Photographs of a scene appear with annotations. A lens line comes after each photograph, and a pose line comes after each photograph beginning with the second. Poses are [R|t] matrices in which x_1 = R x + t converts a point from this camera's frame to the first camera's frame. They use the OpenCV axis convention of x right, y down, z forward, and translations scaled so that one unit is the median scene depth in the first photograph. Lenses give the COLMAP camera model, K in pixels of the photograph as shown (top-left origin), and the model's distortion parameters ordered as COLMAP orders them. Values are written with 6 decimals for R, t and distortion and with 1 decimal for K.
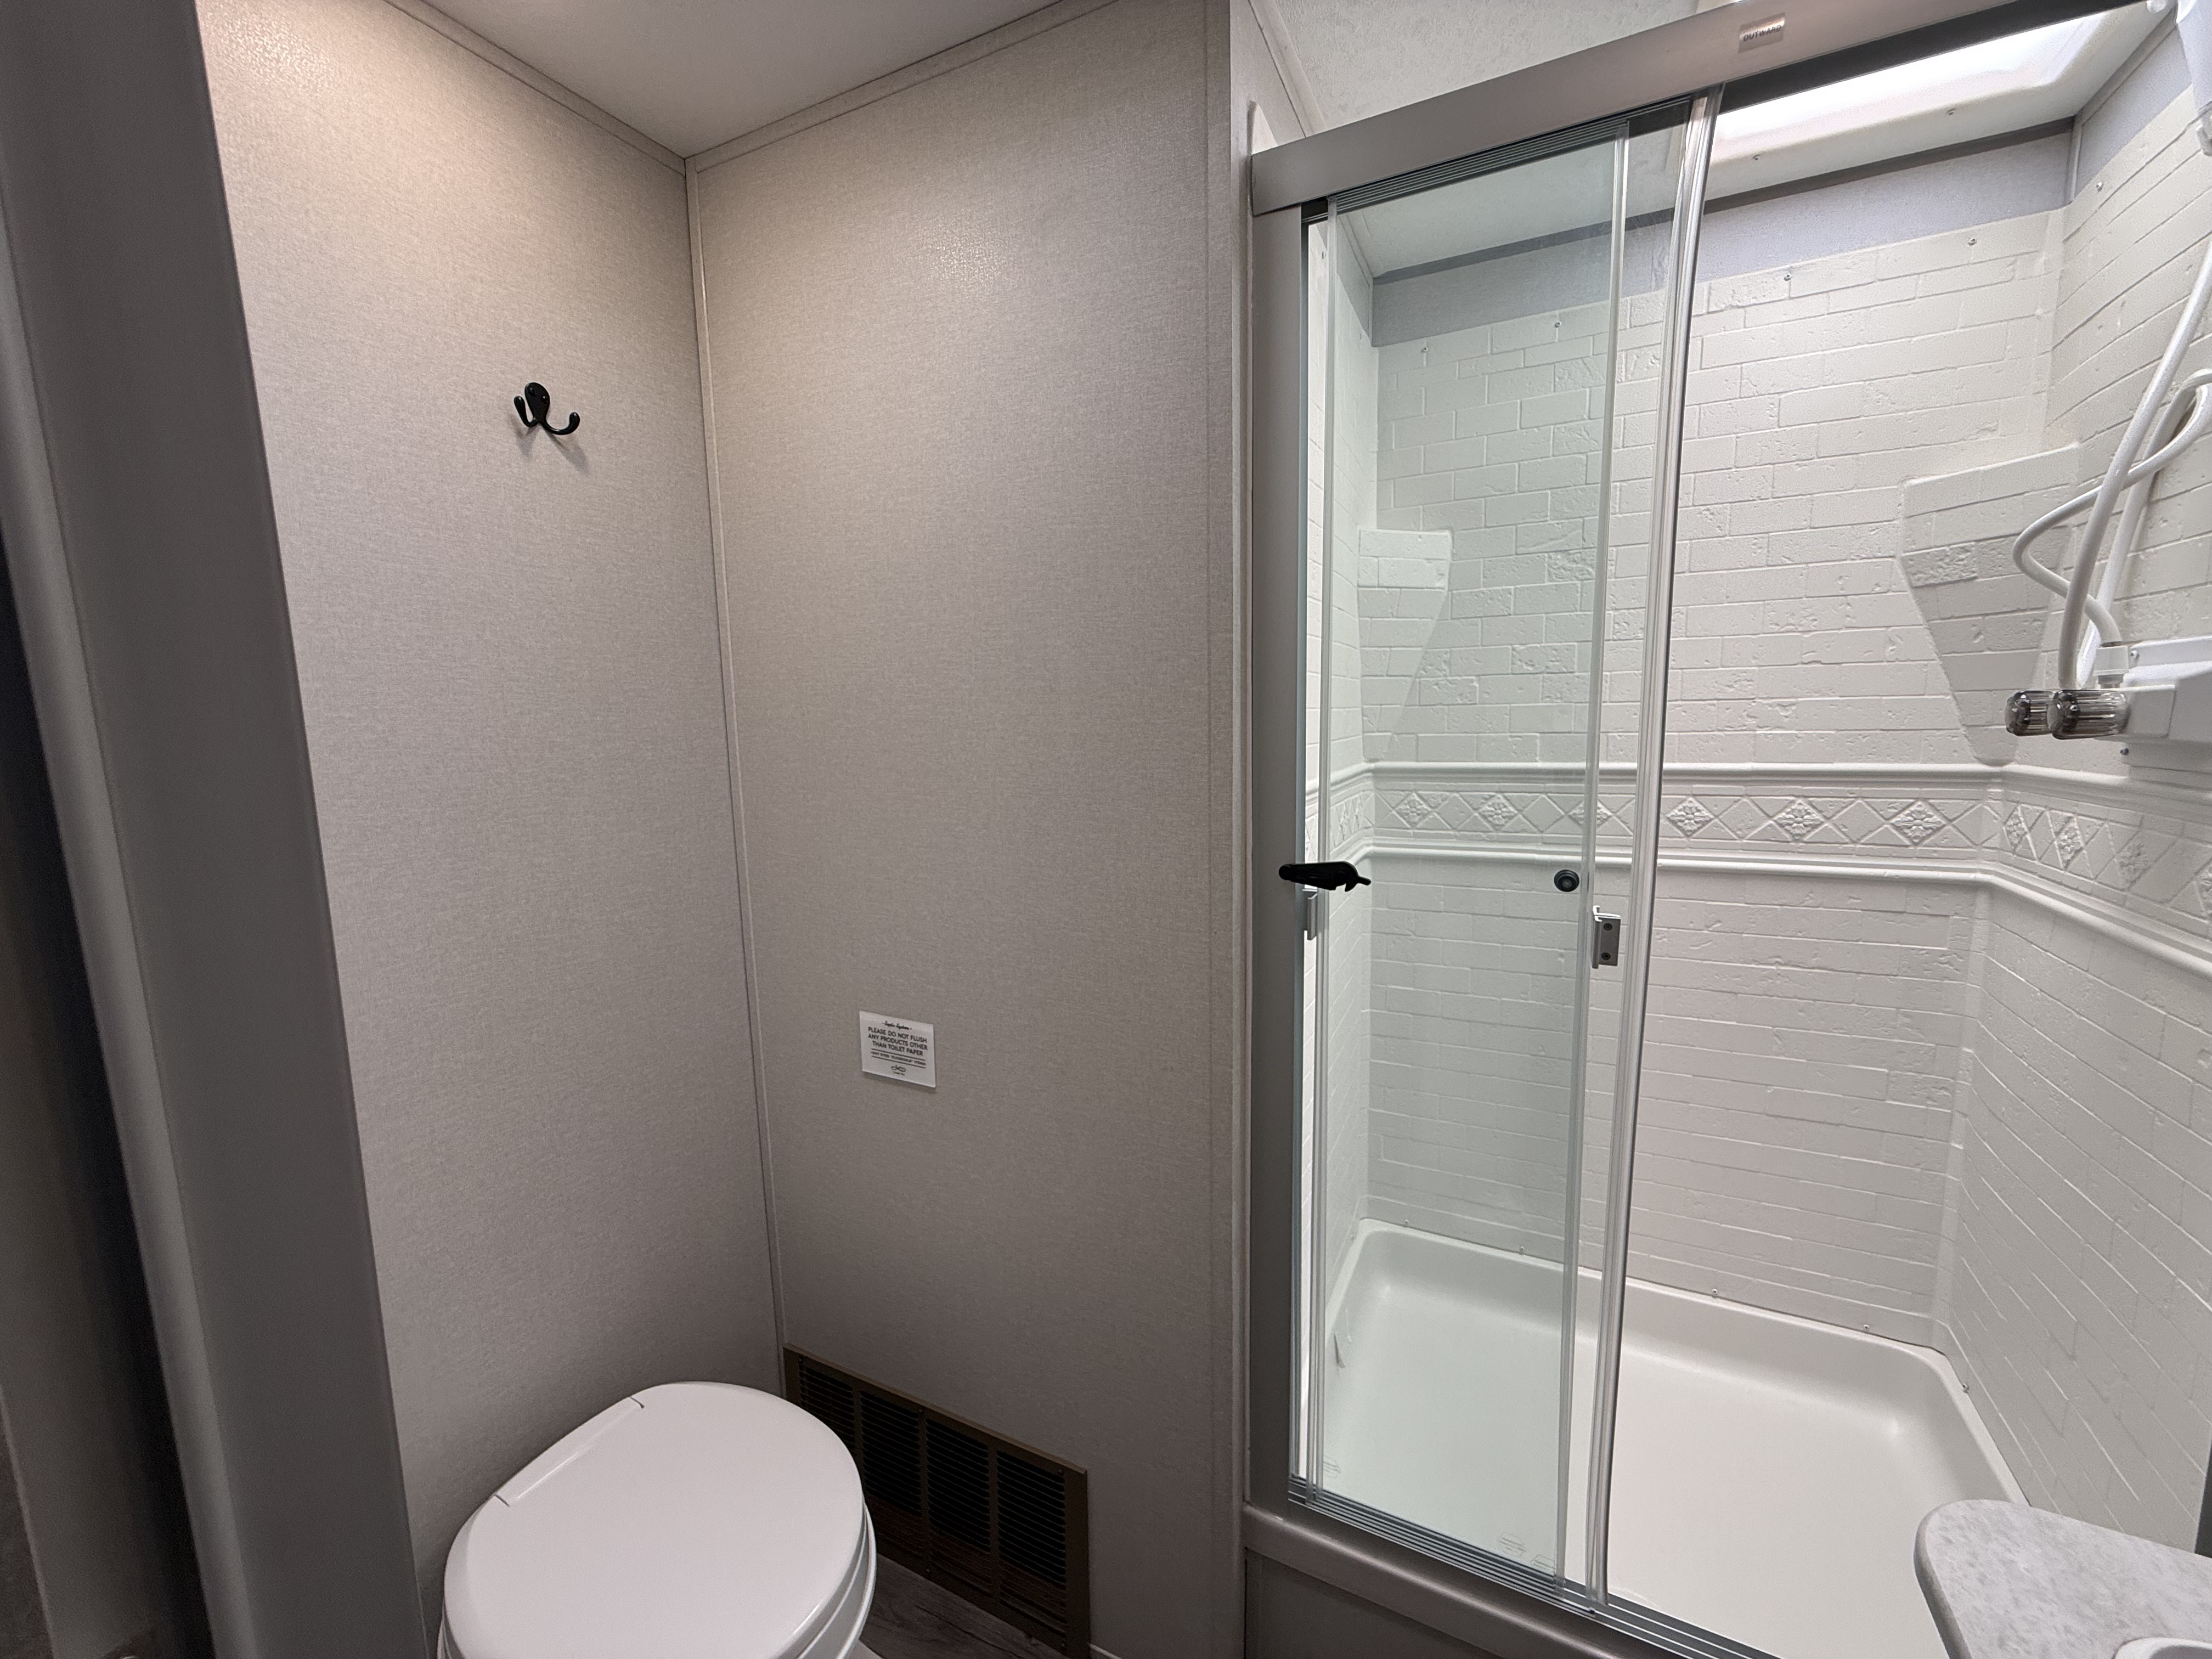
lens RADIAL K [[881.4, 0, 1096.9], [0, 881.4, 833.1], [0, 0, 1]] dist [-0.000209, 0.000248]
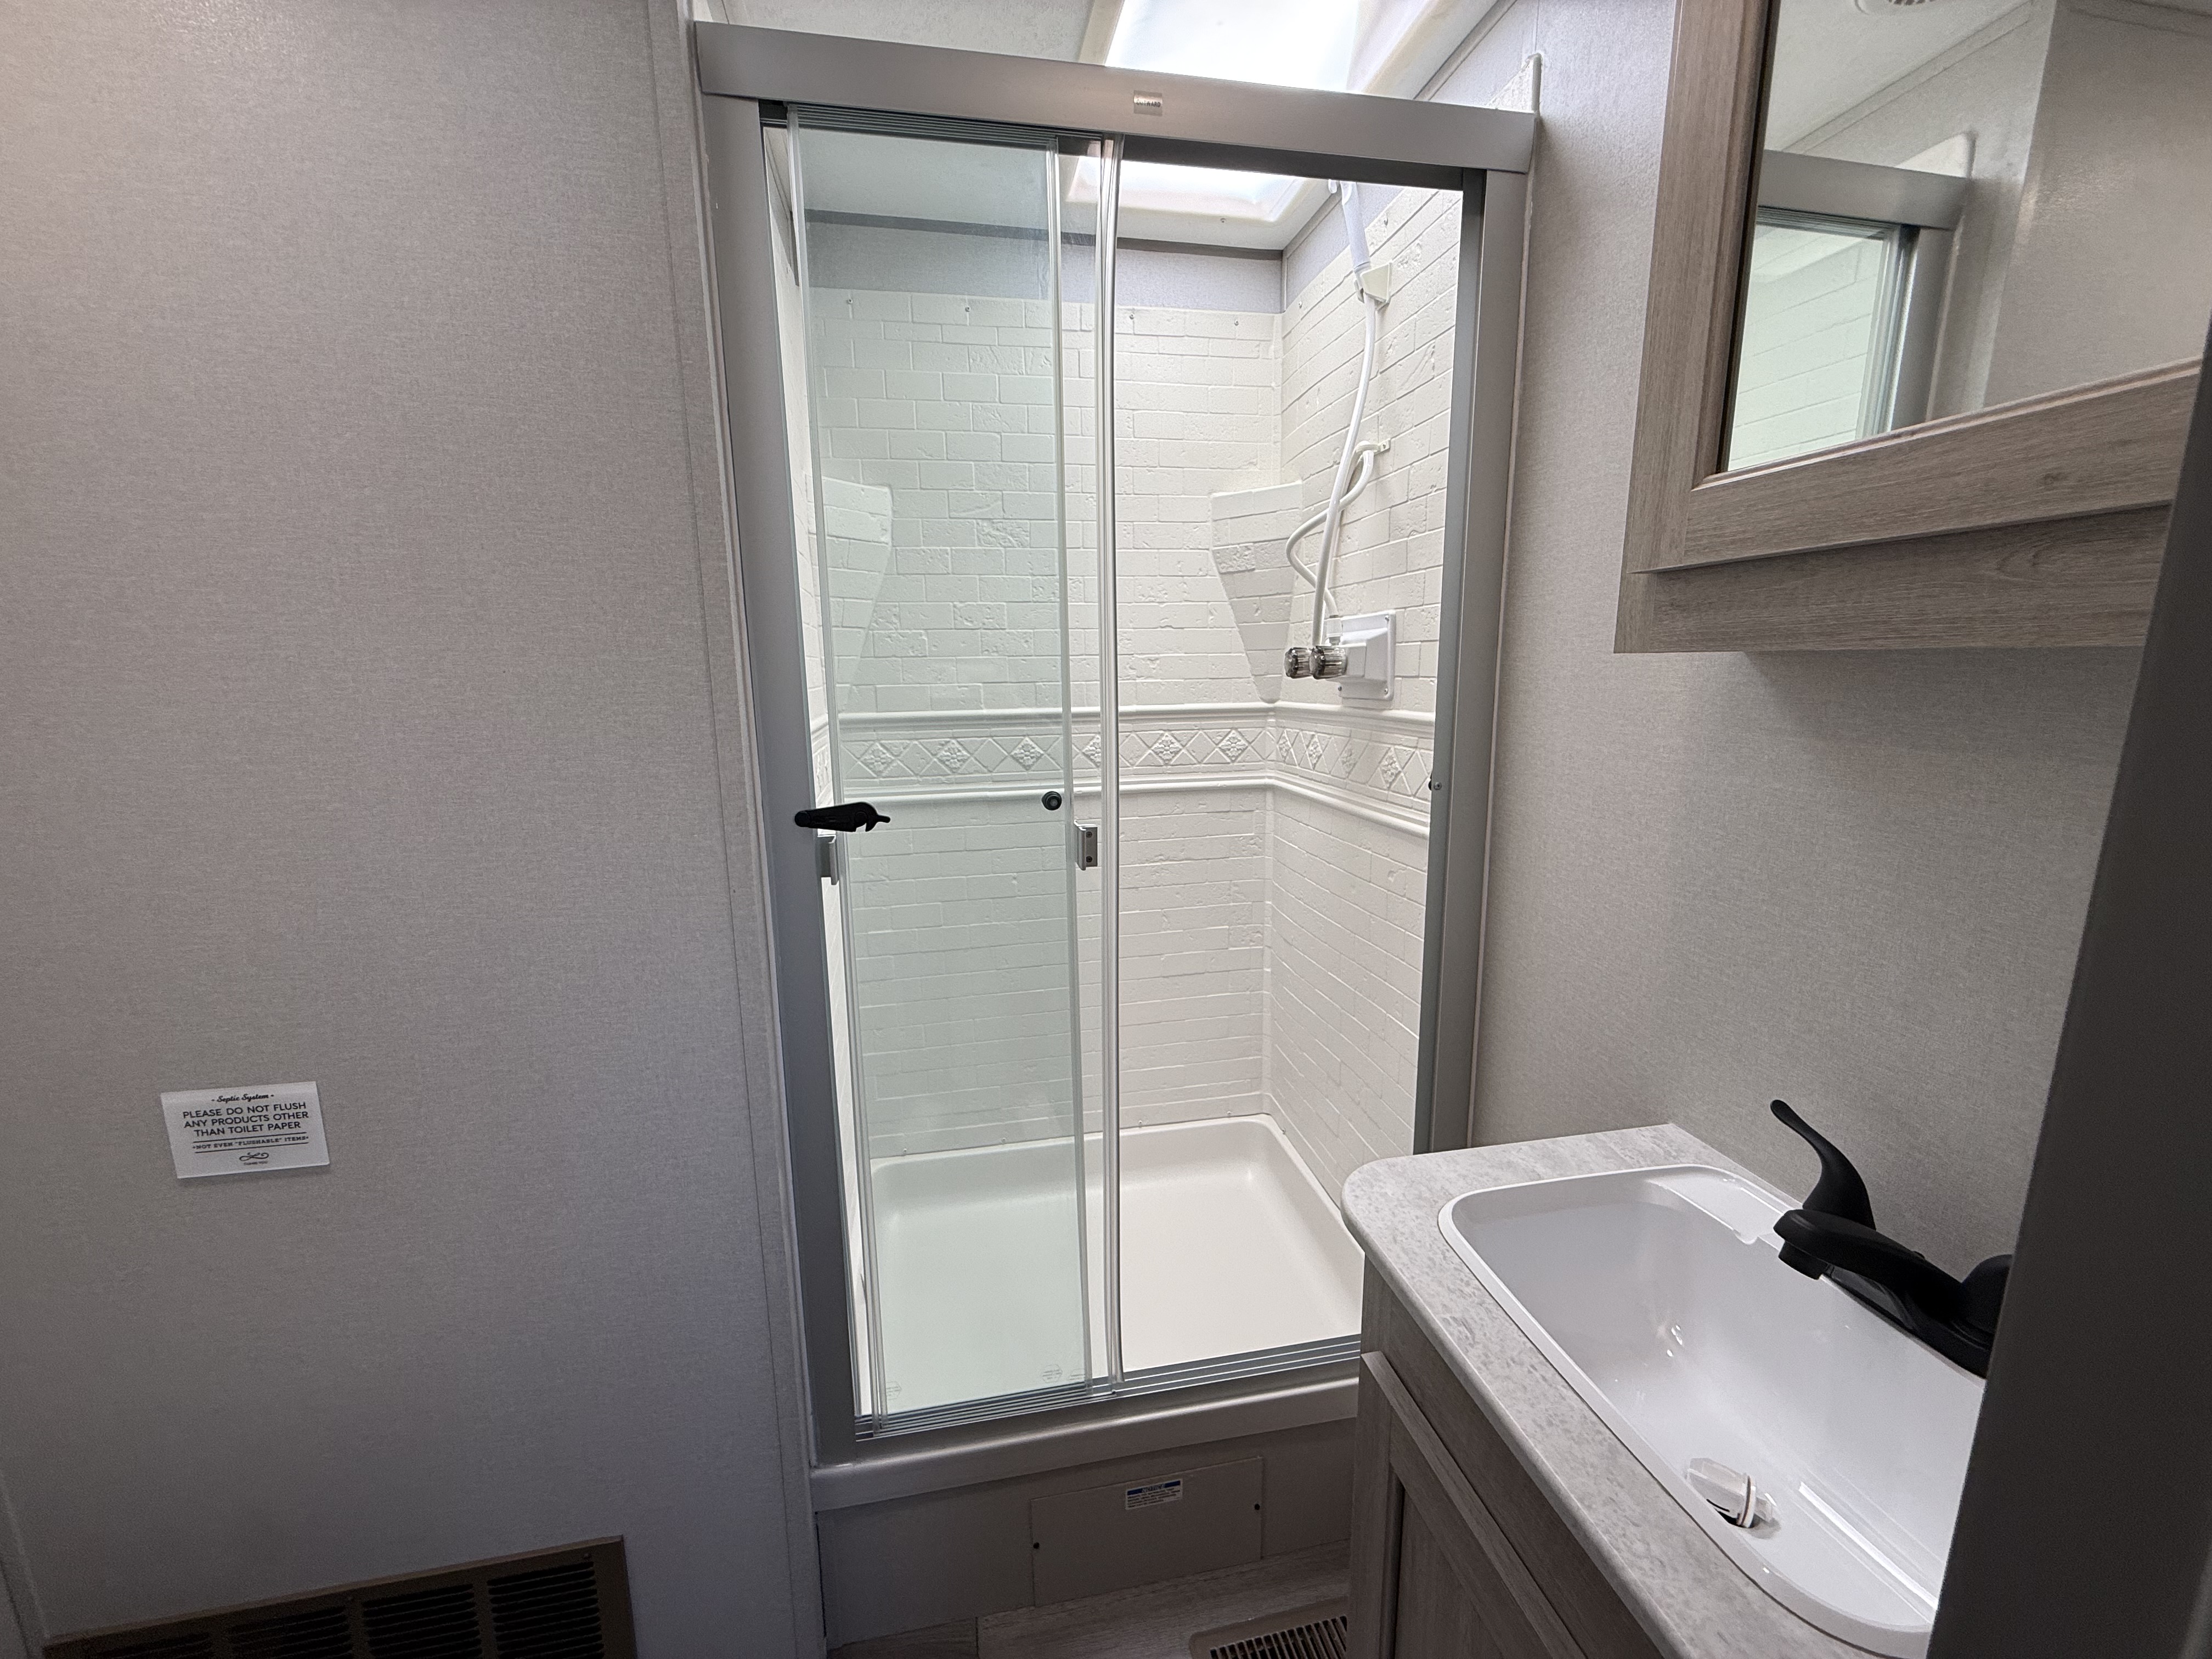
lens RADIAL K [[881.4, 0, 1102.3], [0, 881.4, 833.1], [0, 0, 1]] dist [-0.000209, 0.000248]
pose [[0.787783, -0.103840, 0.607137, -0.101493], [0.081712, 0.994594, 0.064083, 0.021950], [-0.610509, -0.000873, 0.792009, 0.030552]]
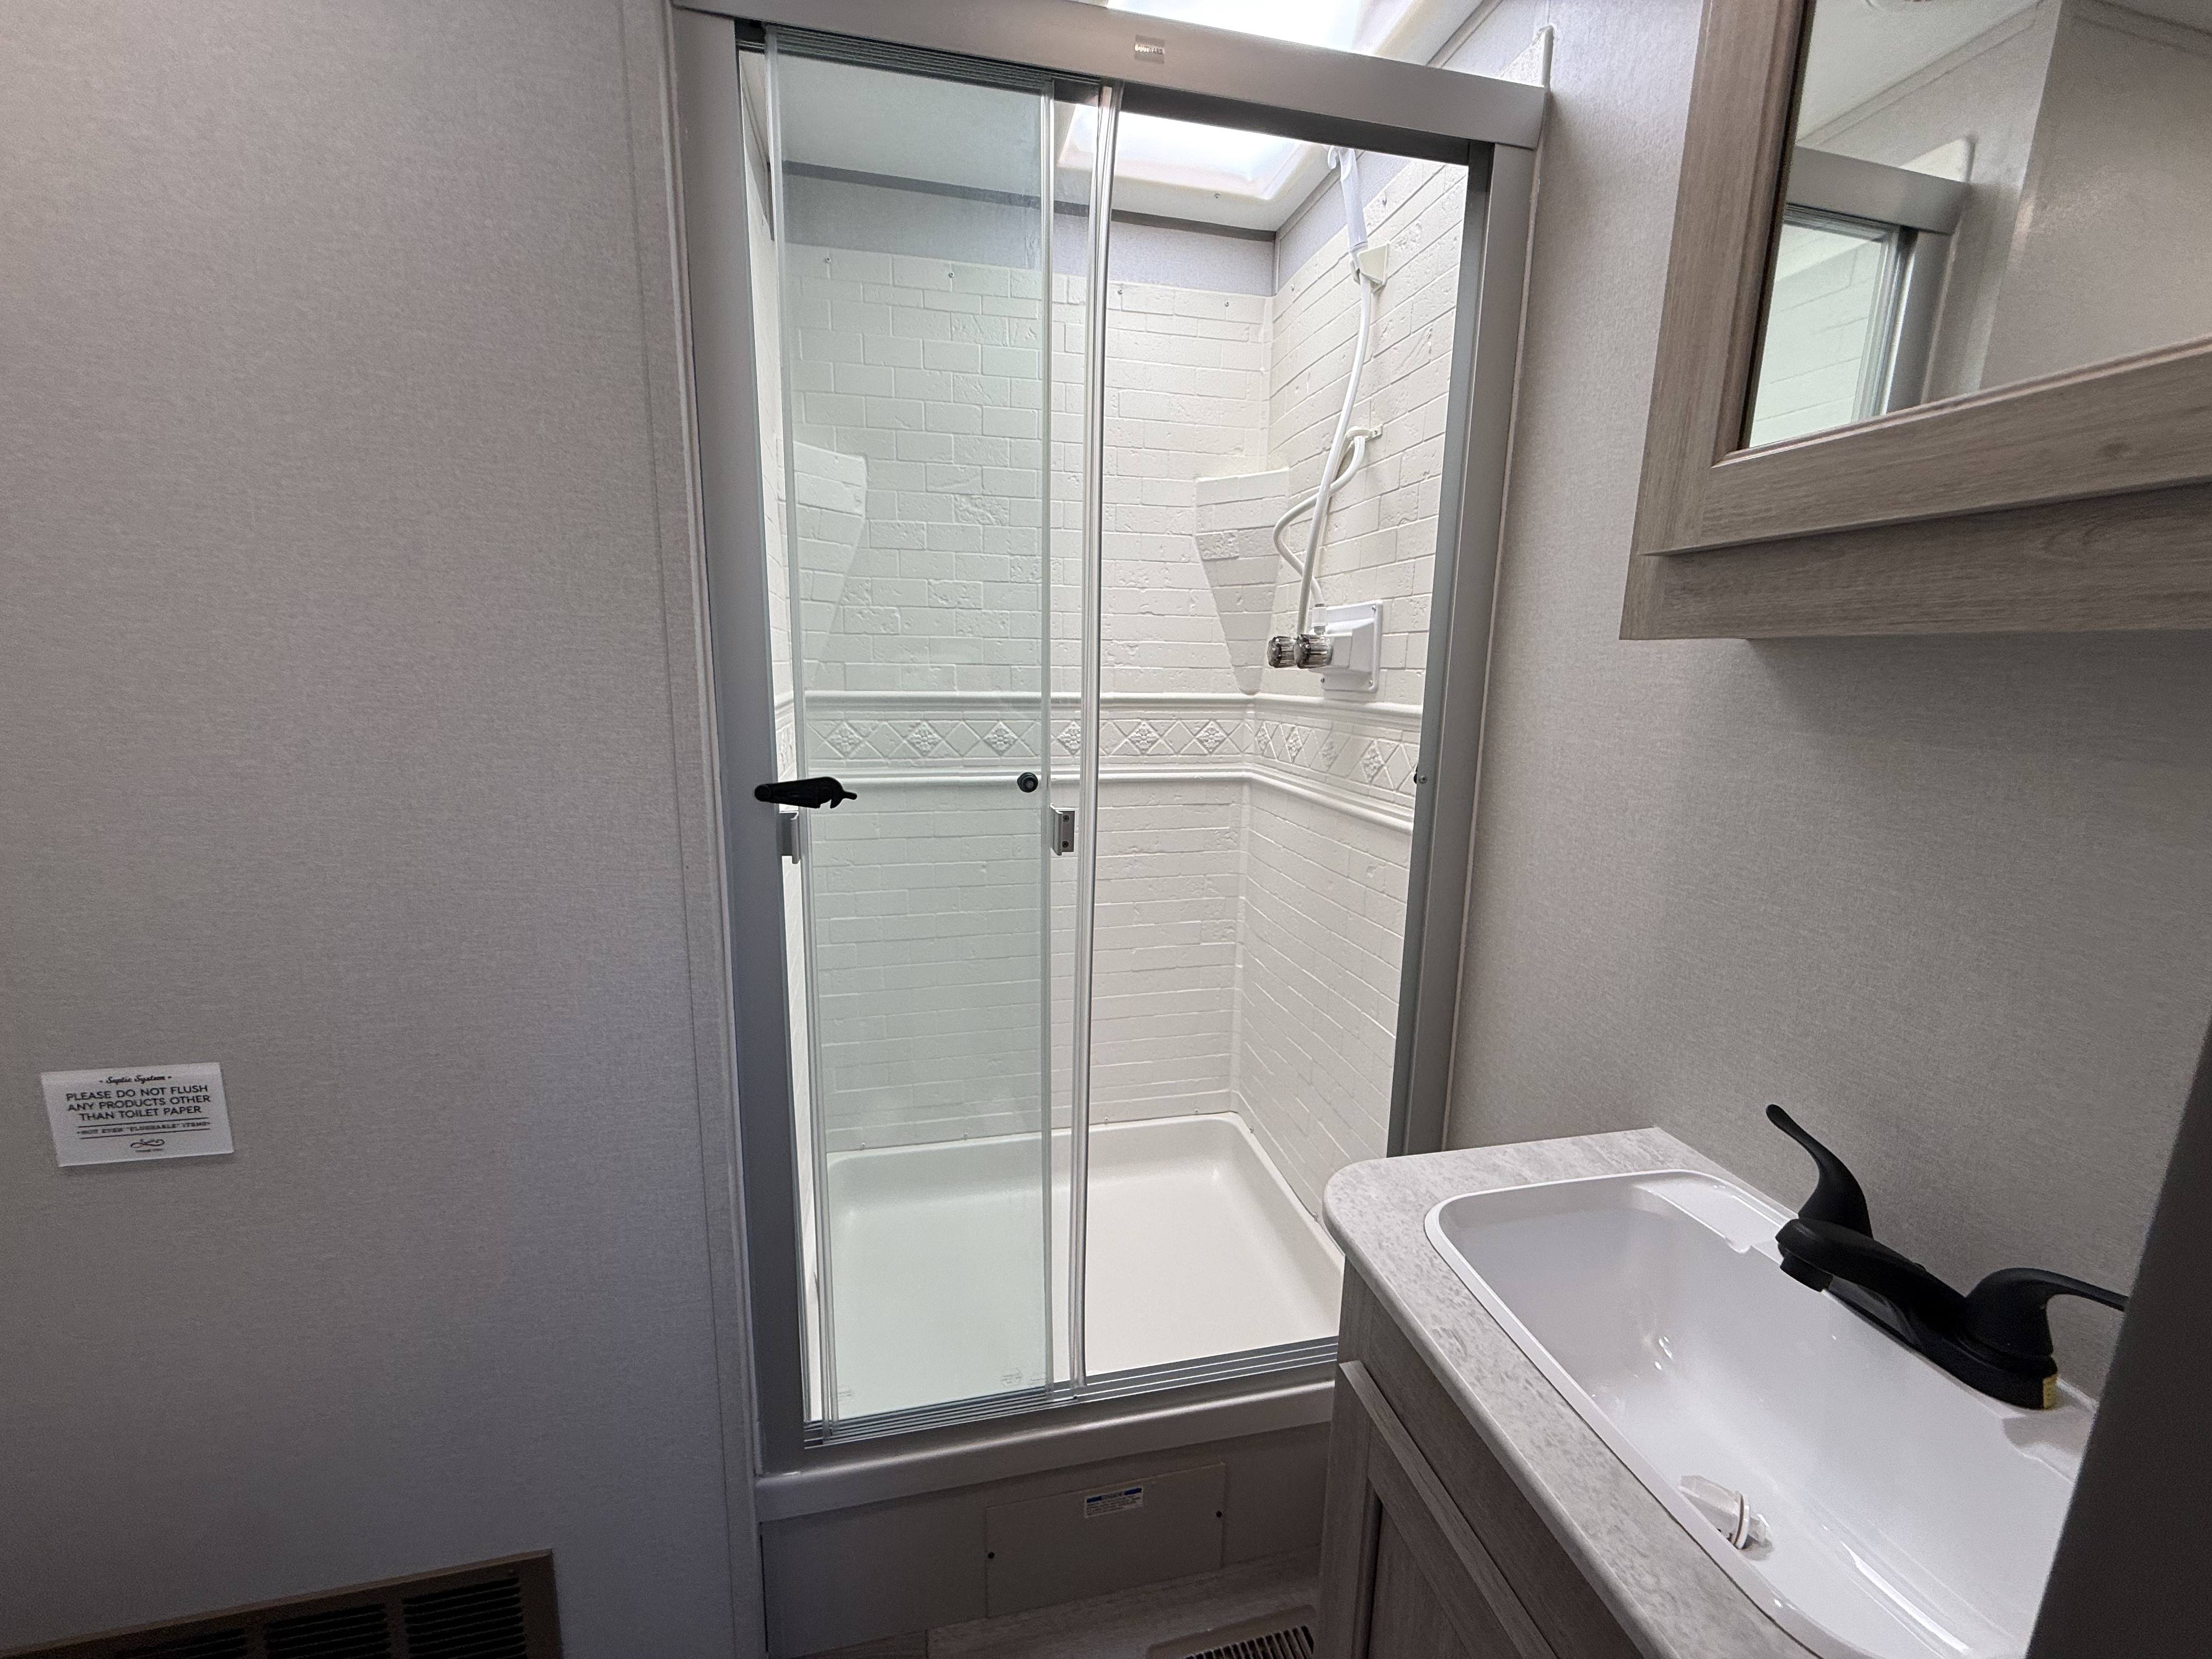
lens RADIAL K [[881.4, 0, 1103.8], [0, 881.4, 832.3], [0, 0, 1]] dist [-0.000209, 0.000248]
pose [[0.766302, -0.085560, 0.636758, -0.088125], [0.053253, 0.996141, 0.069762, 0.035604], [-0.640270, -0.019549, 0.767901, 0.065561]]
